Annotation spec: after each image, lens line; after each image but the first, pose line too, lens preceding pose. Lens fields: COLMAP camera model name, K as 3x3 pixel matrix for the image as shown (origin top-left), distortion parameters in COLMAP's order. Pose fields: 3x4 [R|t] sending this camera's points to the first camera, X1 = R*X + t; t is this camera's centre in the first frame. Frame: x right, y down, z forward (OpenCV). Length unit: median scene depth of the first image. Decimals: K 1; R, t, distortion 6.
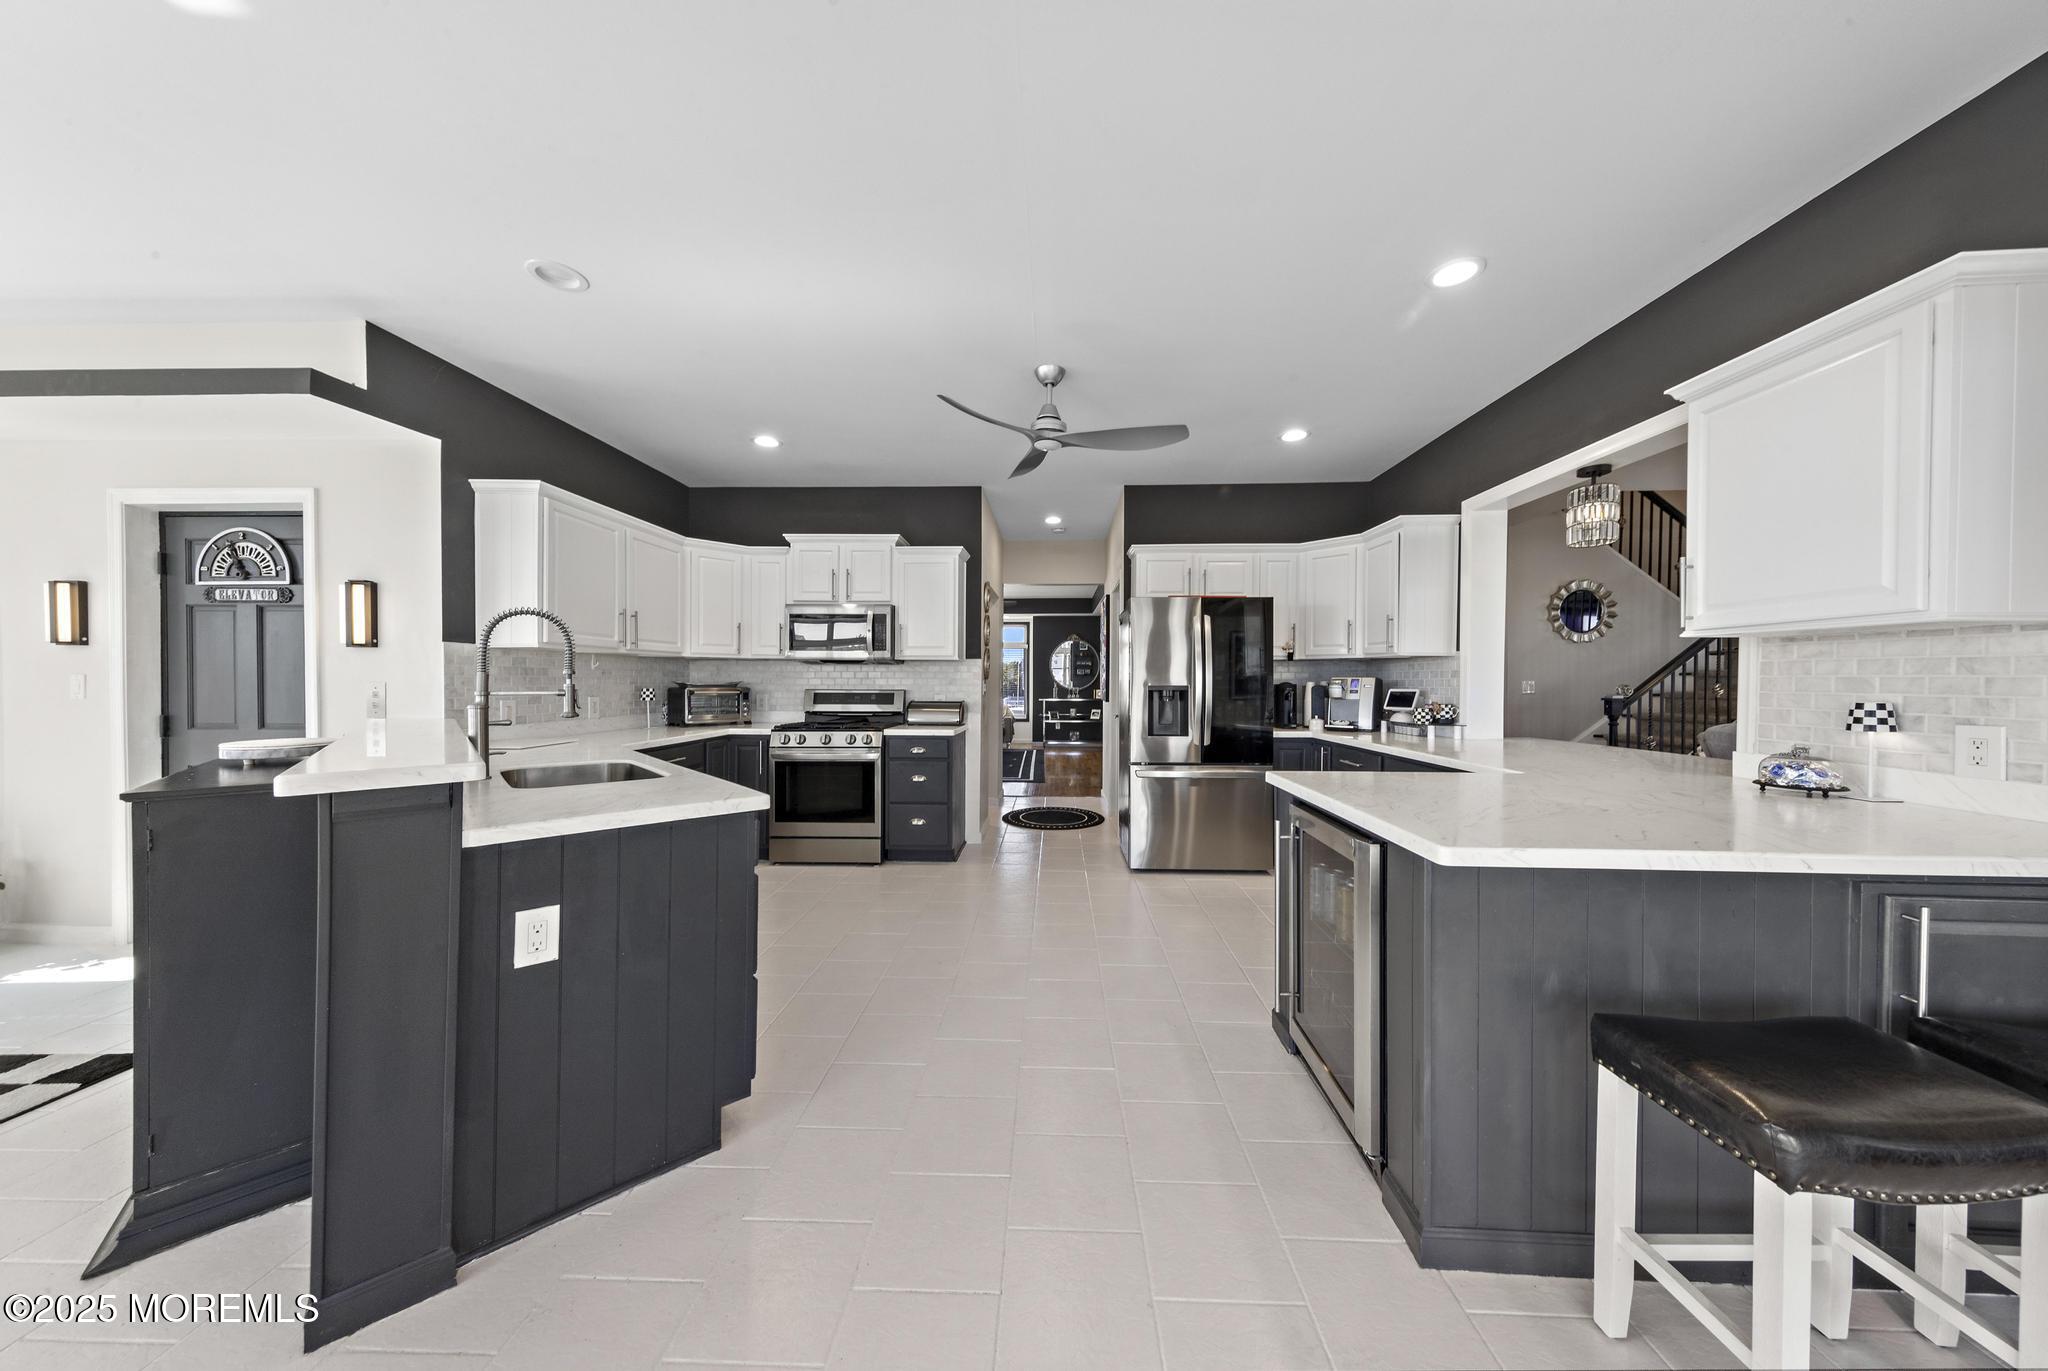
lens RADIAL K [[642.9, 0, 1027.9], [0, 642.9, 689.9], [0, 0, 1]] dist [0.002836, -0.000061]
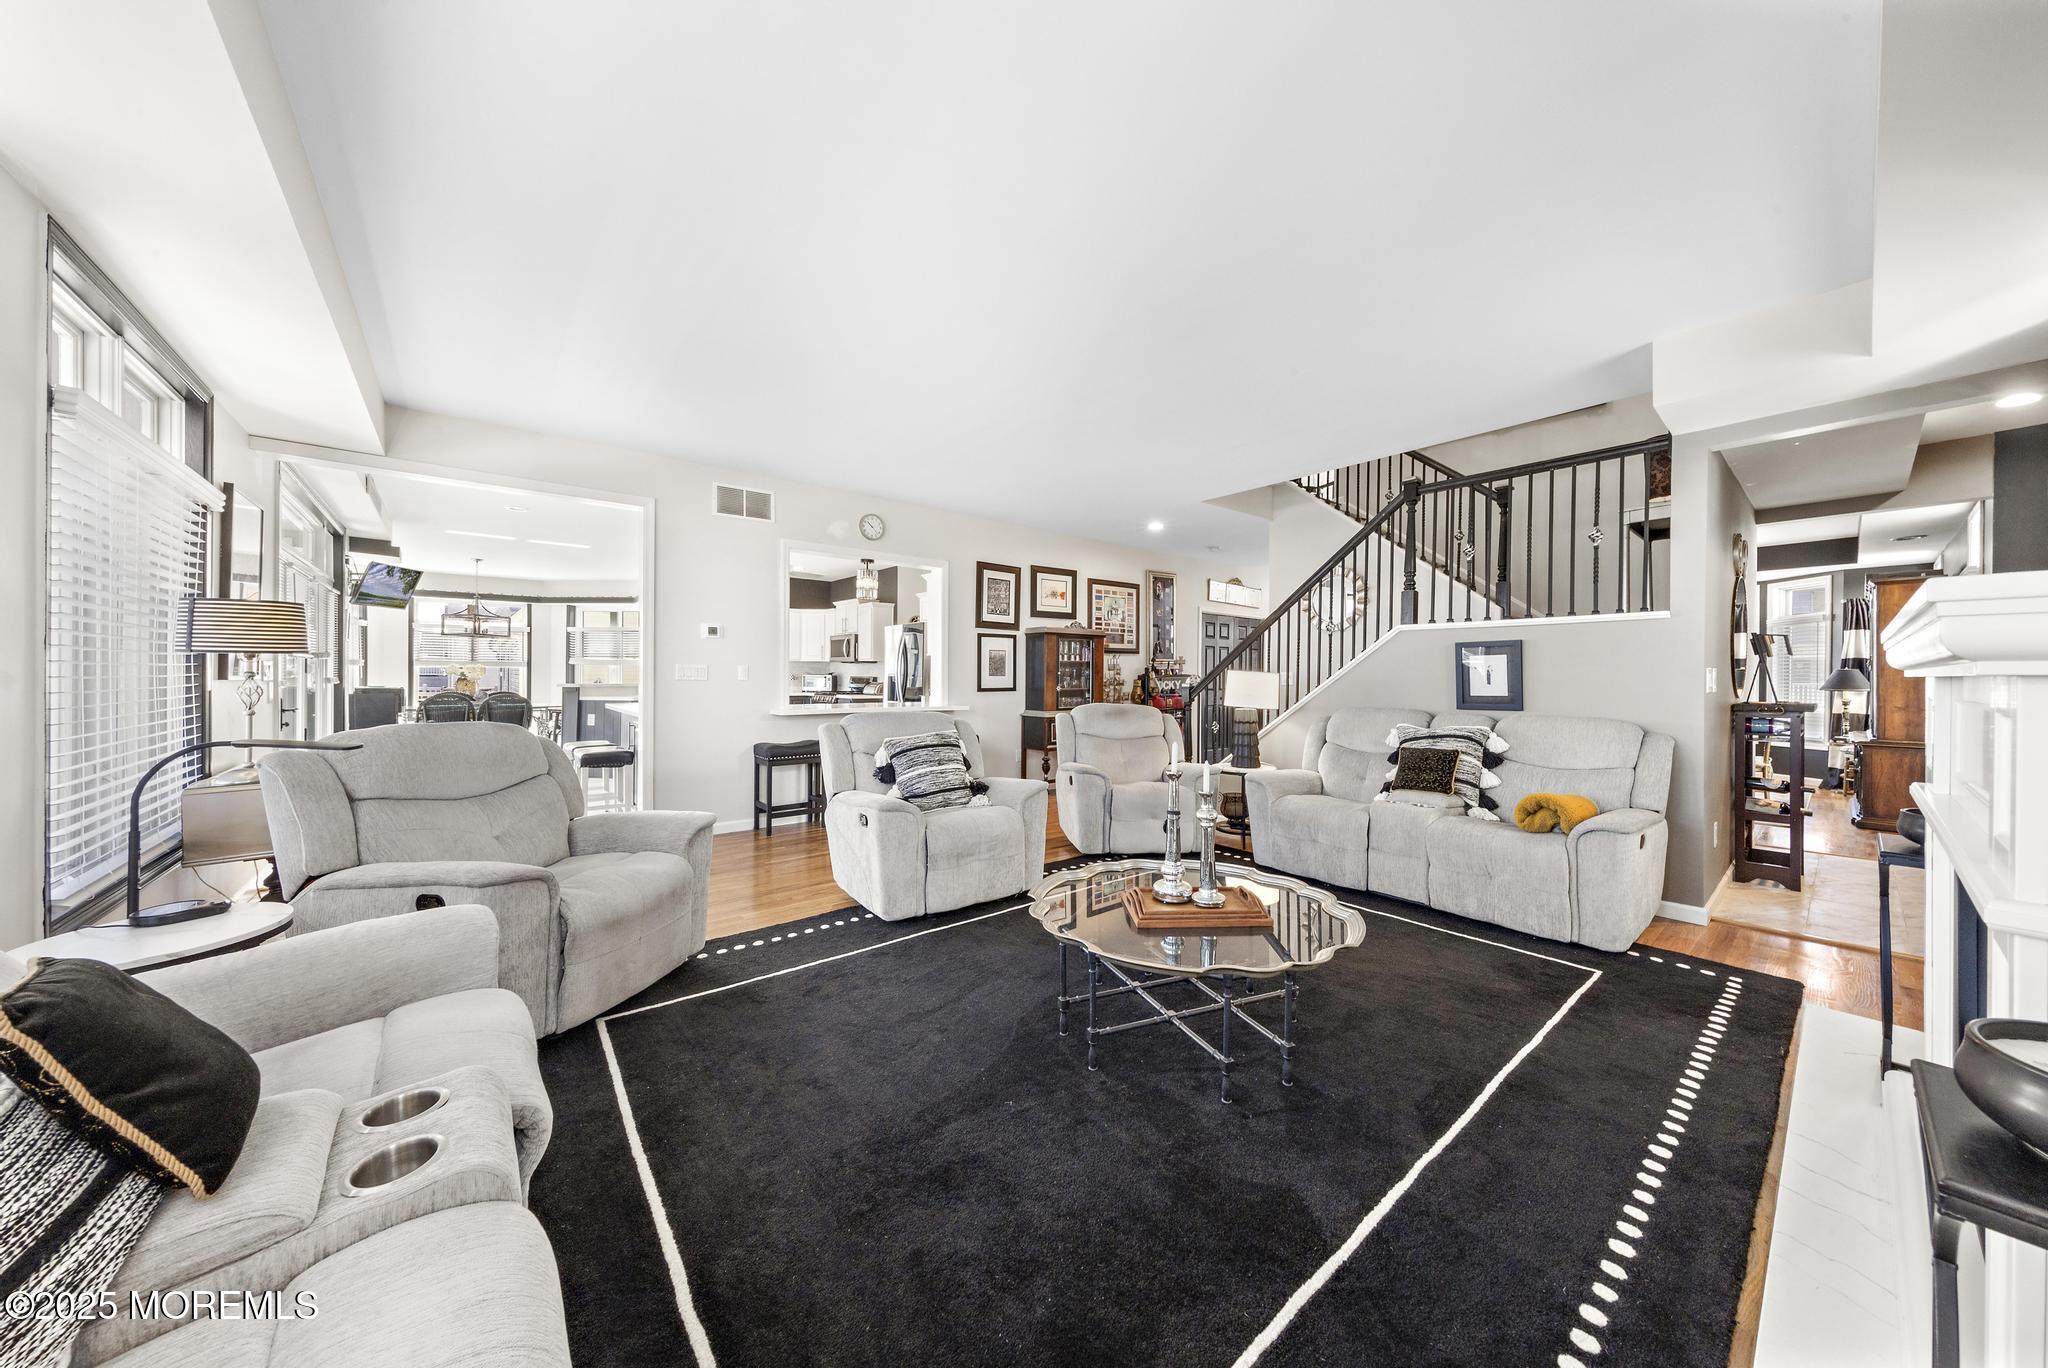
lens RADIAL K [[671.4, 0, 1045.8], [0, 671.4, 680.2], [0, 0, 1]] dist [-0.000242, -0.000019]
pose [[0.682514, 0.006615, -0.730842, 2.468501], [-0.016481, 0.999844, -0.006341, 0.021748], [0.730686, 0.016373, 0.682517, -0.004087]]
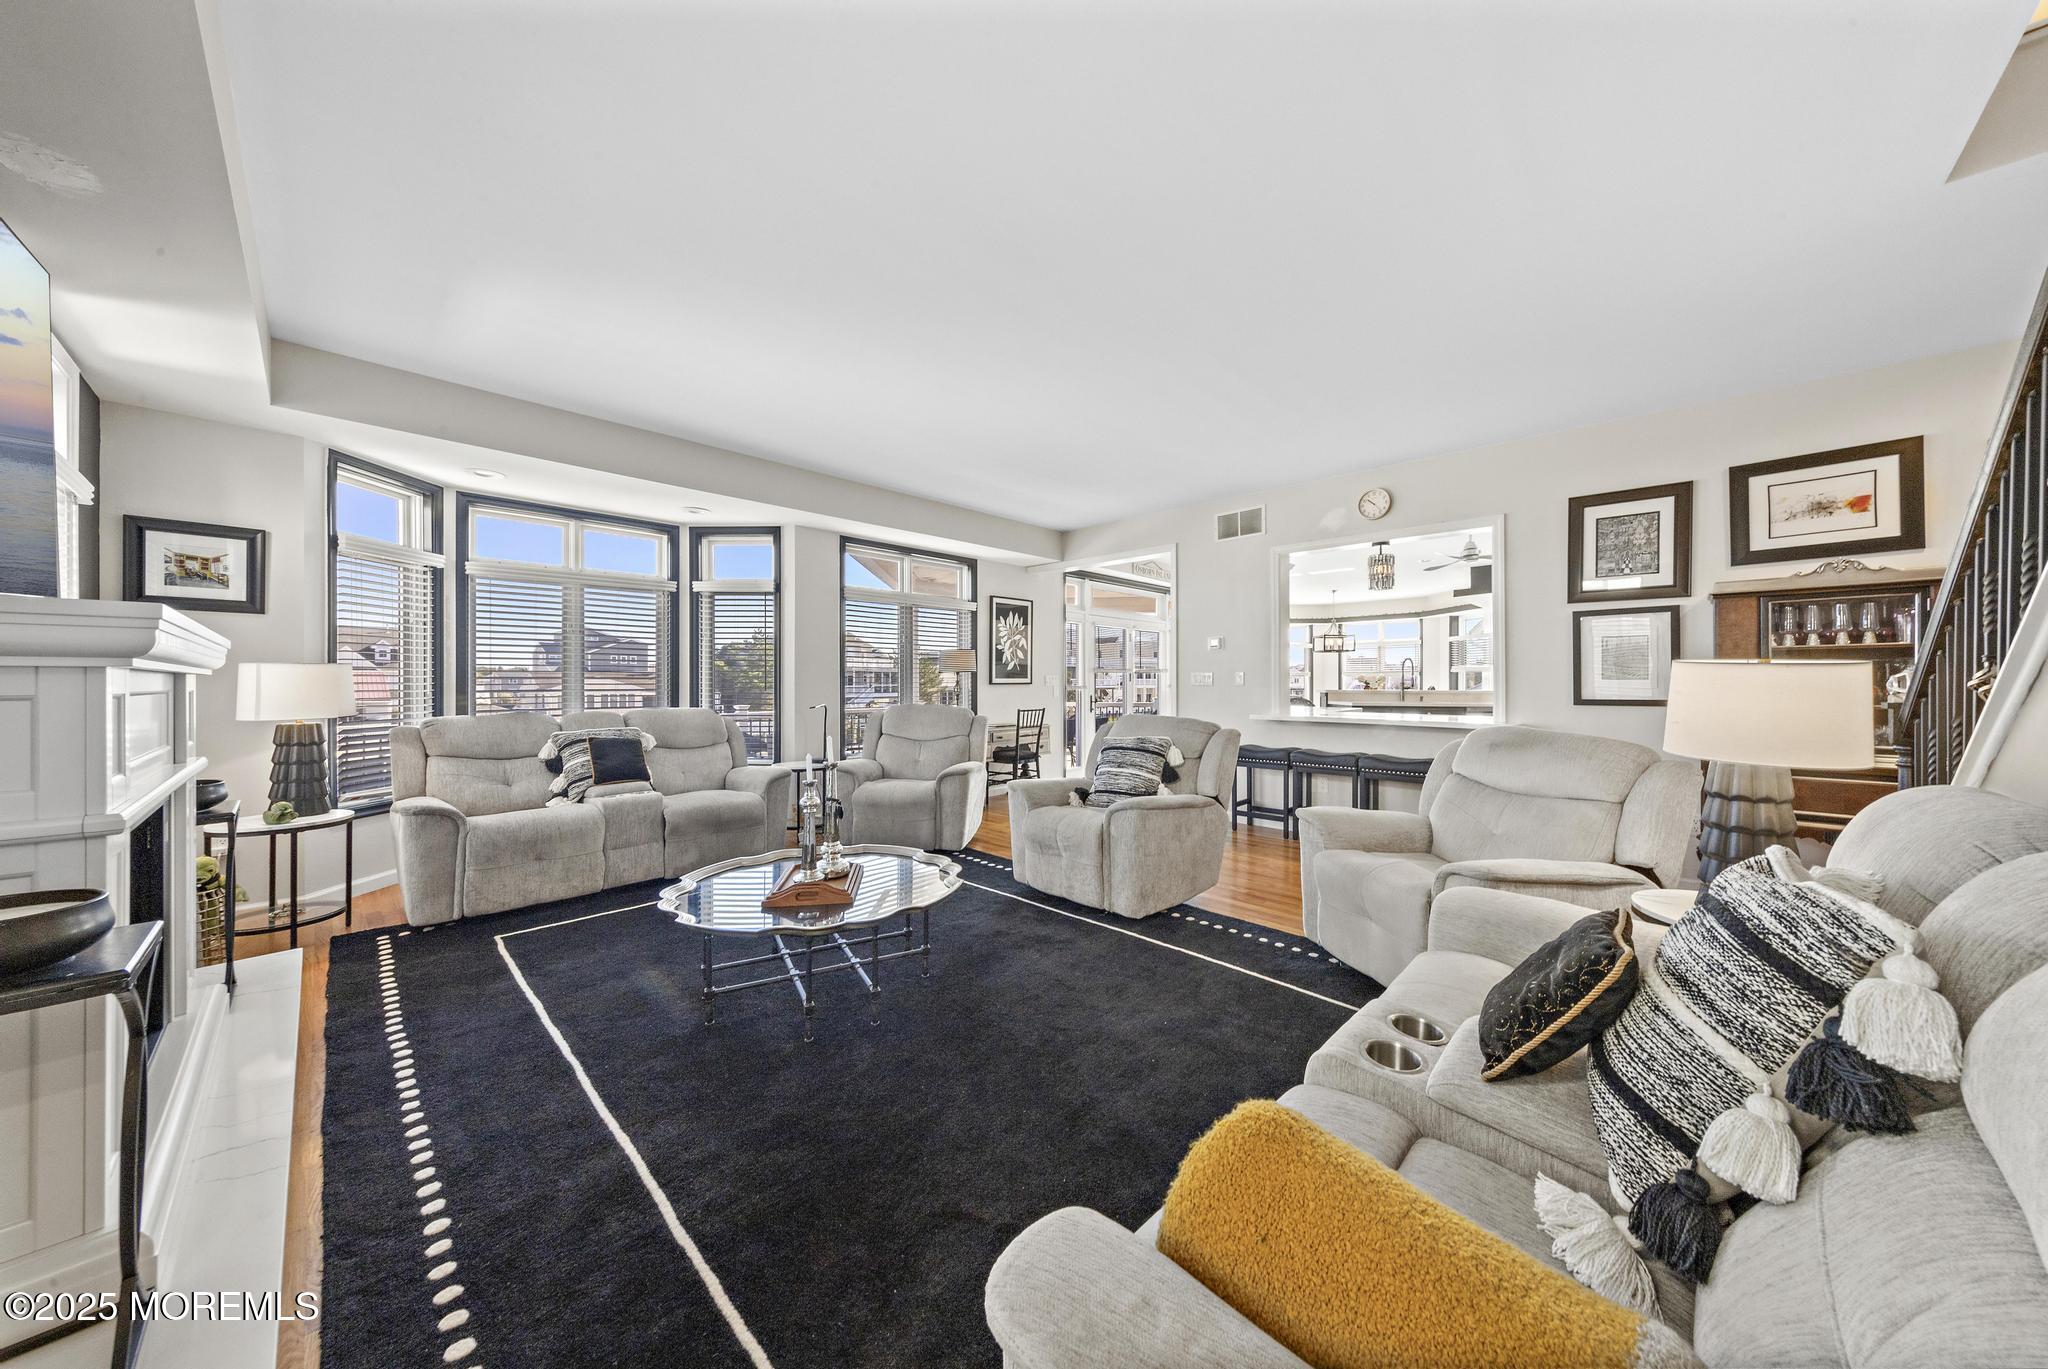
lens RADIAL K [[687.9, 0, 1025.2], [0, 687.9, 680.3], [0, 0, 1]] dist [-0.000651, -0.000044]
pose [[-0.663829, -0.004100, -0.747873, 2.513251], [-0.011280, 0.999926, 0.004531, 0.005789], [0.747800, 0.011444, -0.663826, 1.341153]]
